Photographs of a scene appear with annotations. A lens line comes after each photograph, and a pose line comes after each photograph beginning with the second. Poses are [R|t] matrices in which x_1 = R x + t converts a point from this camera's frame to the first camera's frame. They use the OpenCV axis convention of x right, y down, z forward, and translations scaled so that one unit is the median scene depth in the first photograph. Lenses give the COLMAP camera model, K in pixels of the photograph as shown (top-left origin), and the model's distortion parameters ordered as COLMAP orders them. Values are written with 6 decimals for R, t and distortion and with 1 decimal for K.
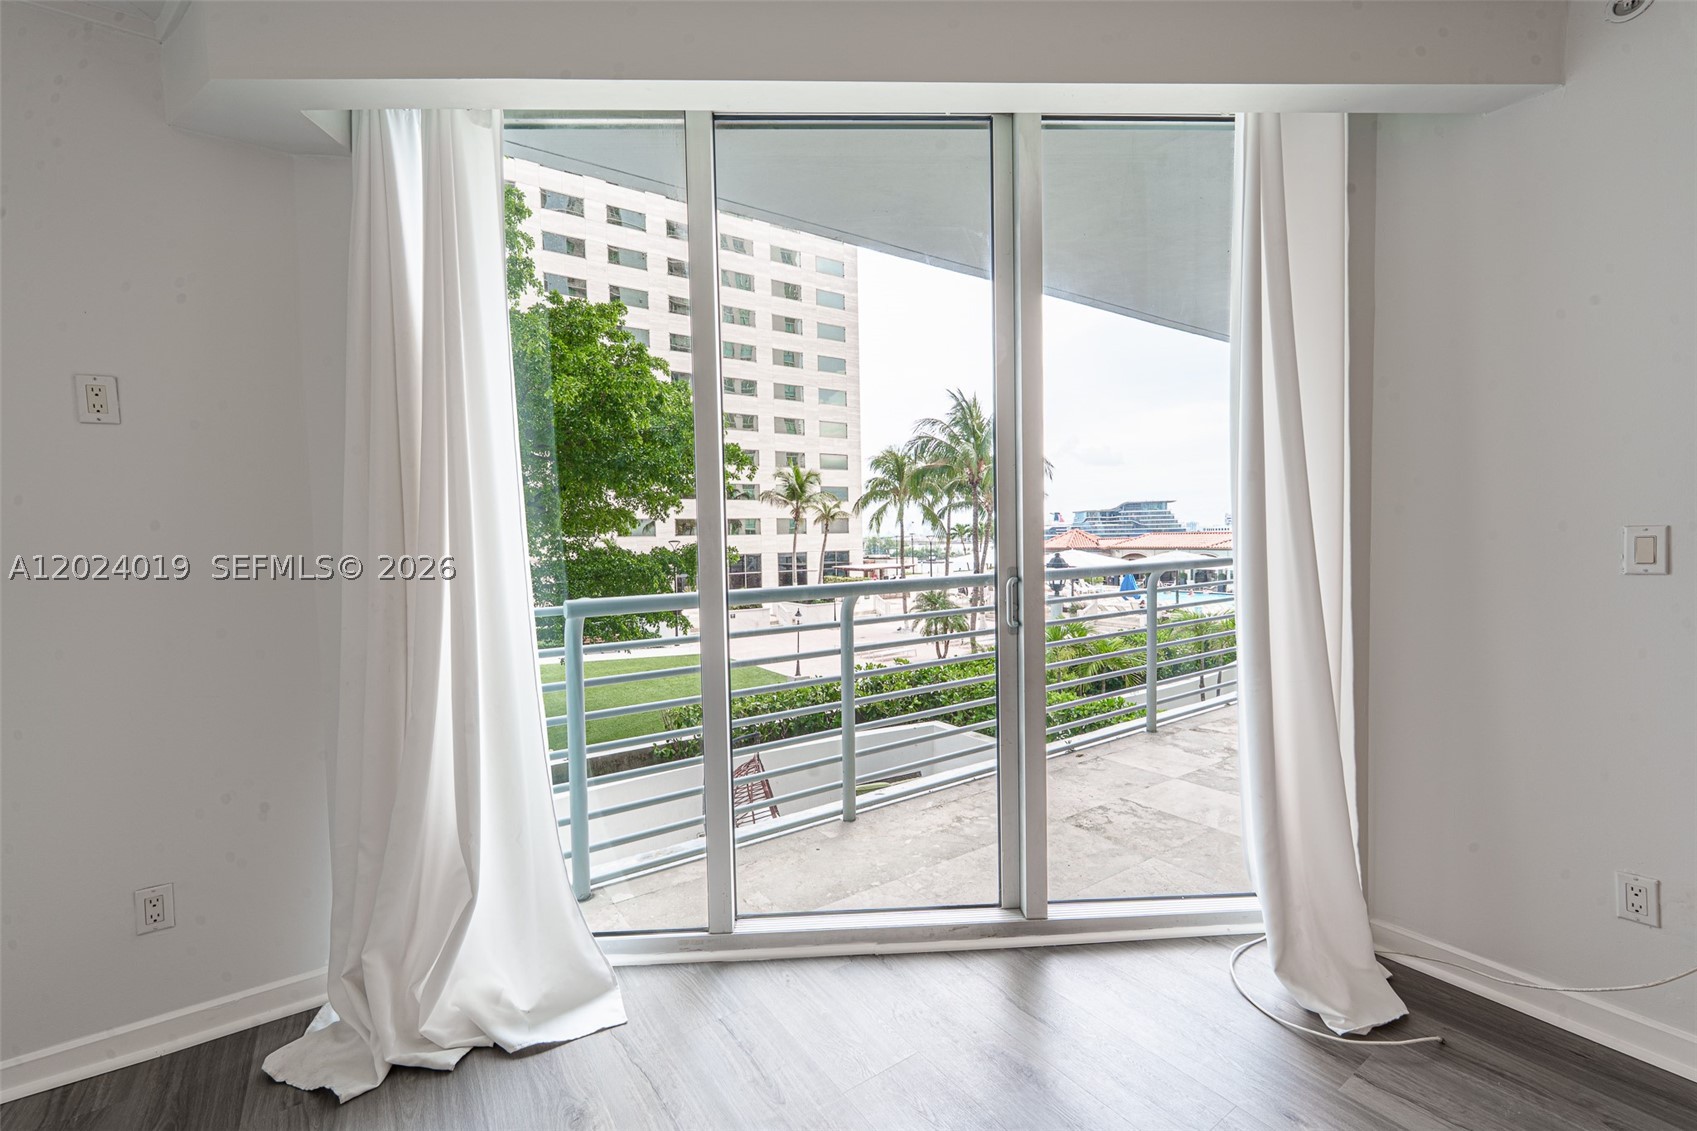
lens RADIAL K [[712.7, 0, 848.5], [0, 712.7, 565.5], [0, 0, 1]] dist [0.000161, -0.000187]
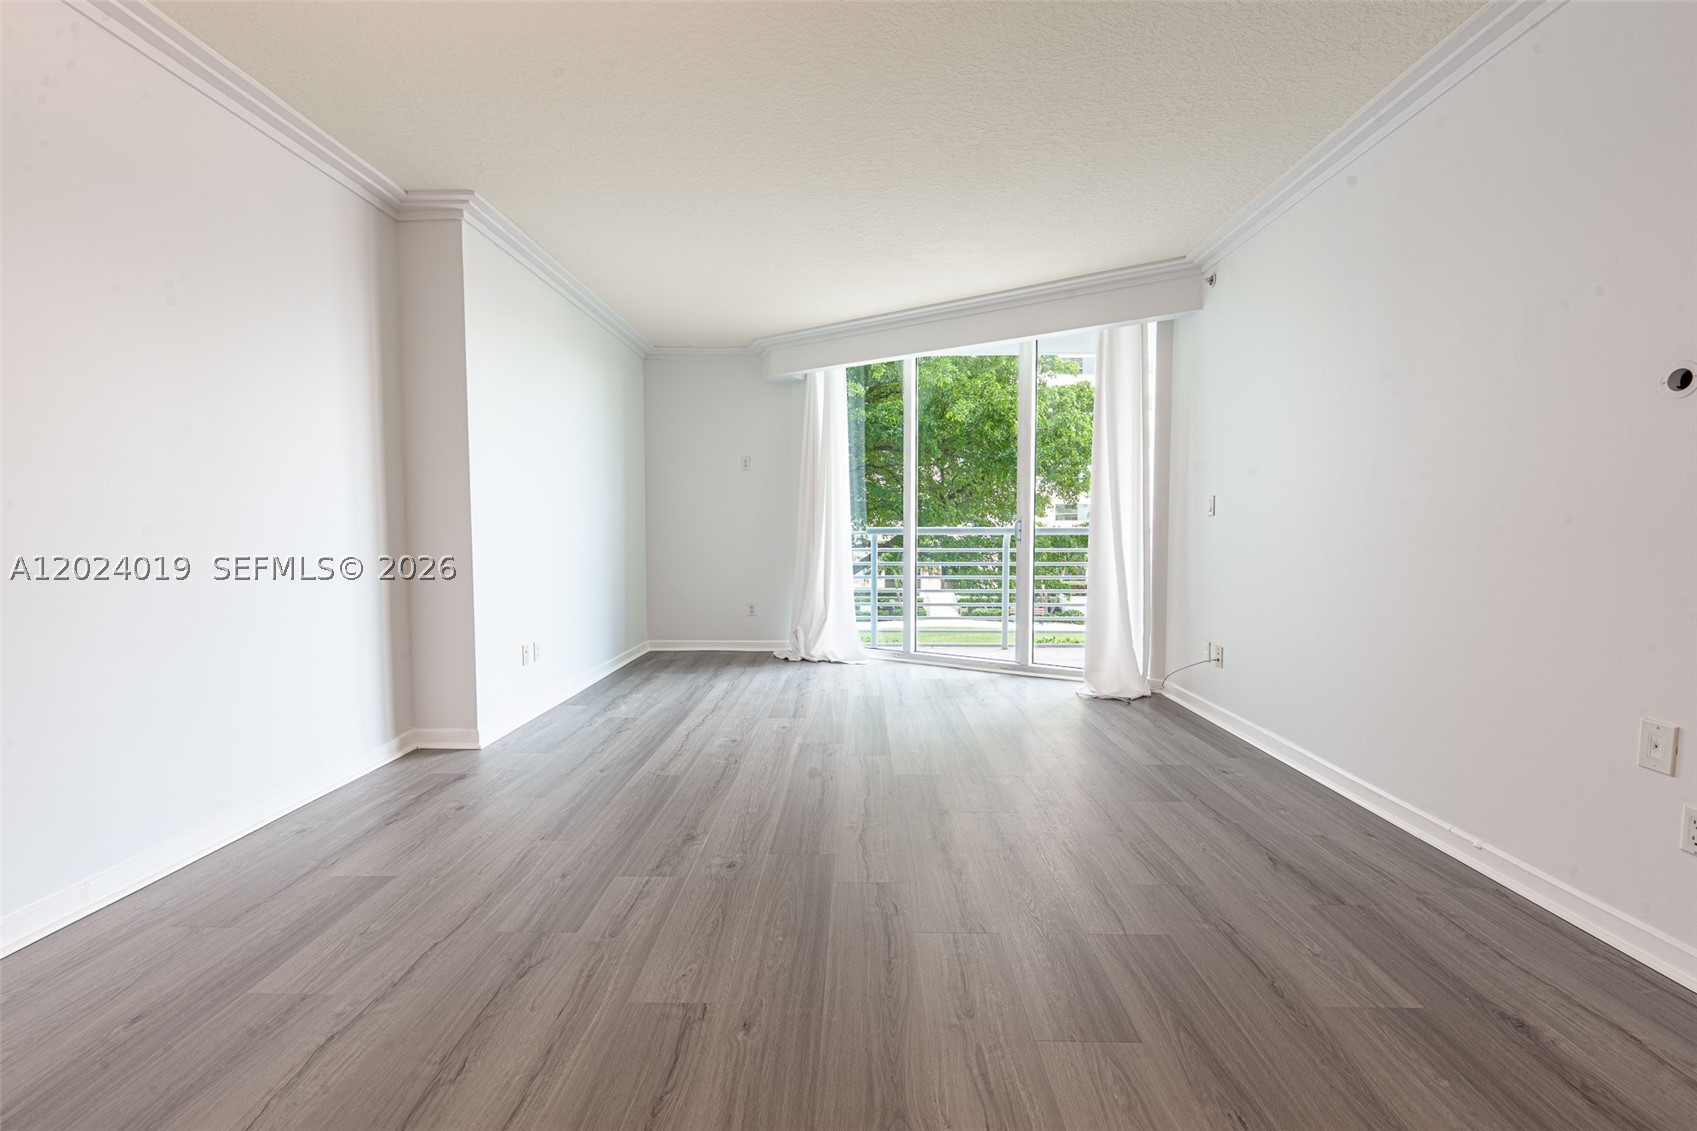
lens RADIAL K [[715.5, 0, 840.5], [0, 715.5, 567.1], [0, 0, 1]] dist [0.000035, -0.000109]
pose [[0.806022, 0.052821, -0.589524, 1.389265], [-0.040044, 0.998594, 0.034724, 0.134511], [0.590530, -0.004381, 0.807004, -1.526406]]
